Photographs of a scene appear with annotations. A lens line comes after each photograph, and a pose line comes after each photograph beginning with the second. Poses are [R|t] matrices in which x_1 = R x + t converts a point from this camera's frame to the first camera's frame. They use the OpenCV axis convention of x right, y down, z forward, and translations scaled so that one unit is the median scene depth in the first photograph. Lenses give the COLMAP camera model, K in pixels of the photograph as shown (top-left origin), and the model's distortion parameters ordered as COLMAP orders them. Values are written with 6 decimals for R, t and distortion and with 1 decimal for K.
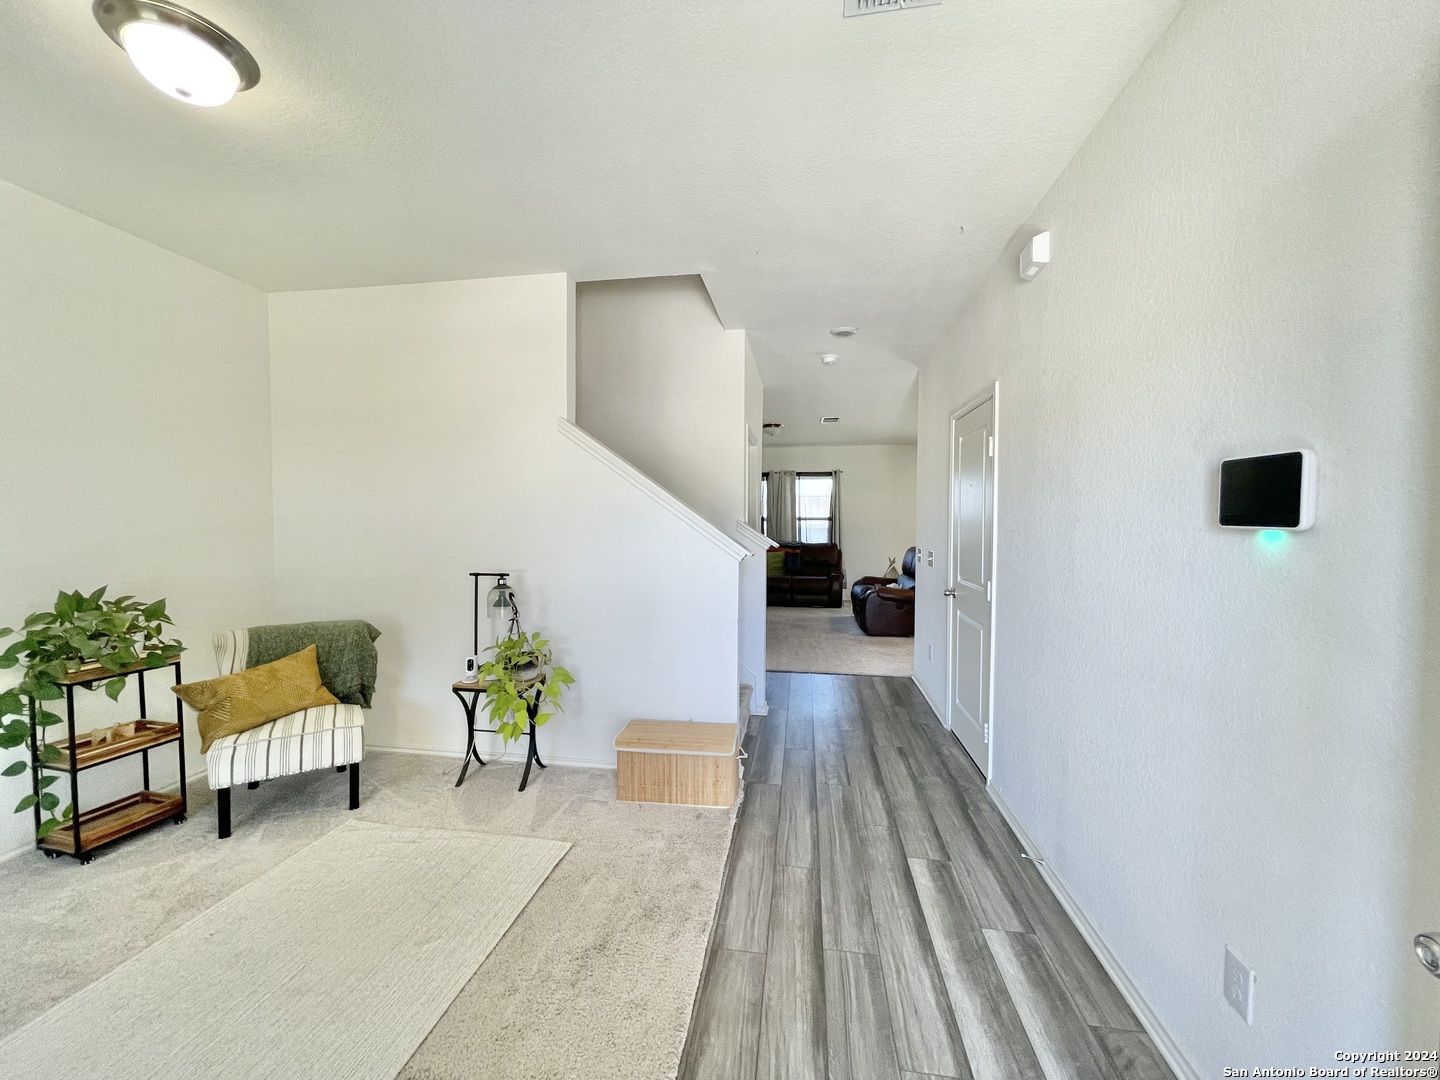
lens RADIAL K [[573.5, 0, 710.9], [0, 573.5, 543.9], [0, 0, 1]] dist [0.002845, -0.001085]
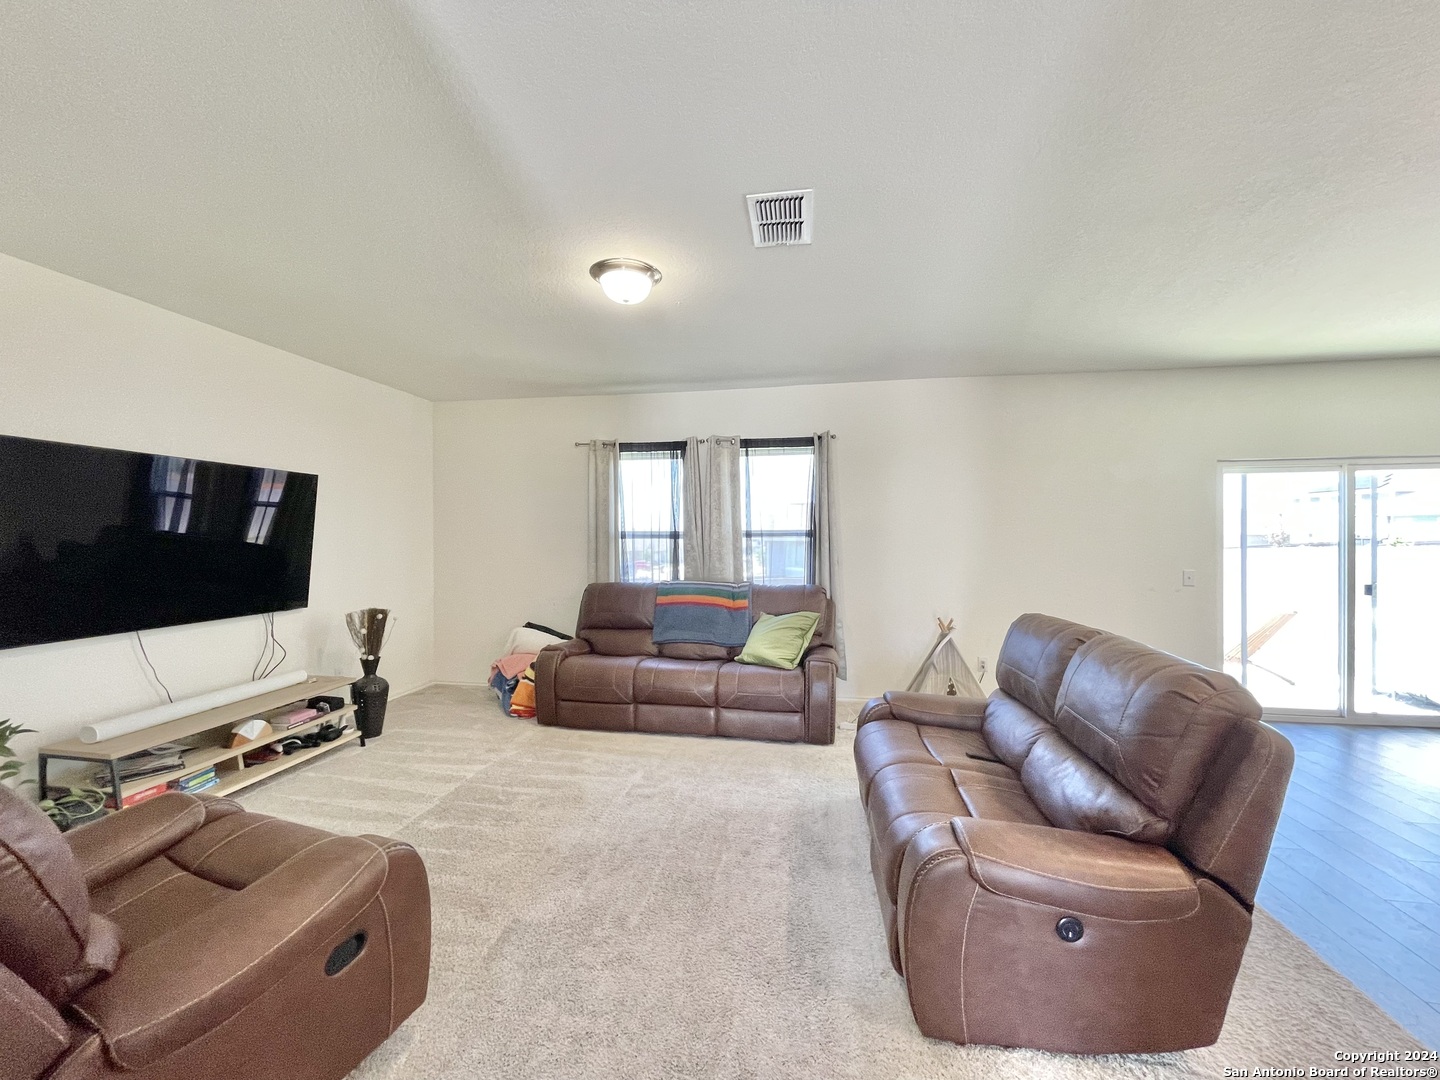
lens RADIAL K [[573.5, 0, 708.2], [0, 573.5, 533.9], [0, 0, 1]] dist [0.002845, -0.001085]
pose [[0.999971, -0.003136, -0.006886, 0.623123], [0.002872, 0.999273, -0.038022, -0.126506], [0.007000, 0.038001, 0.999253, 2.566222]]
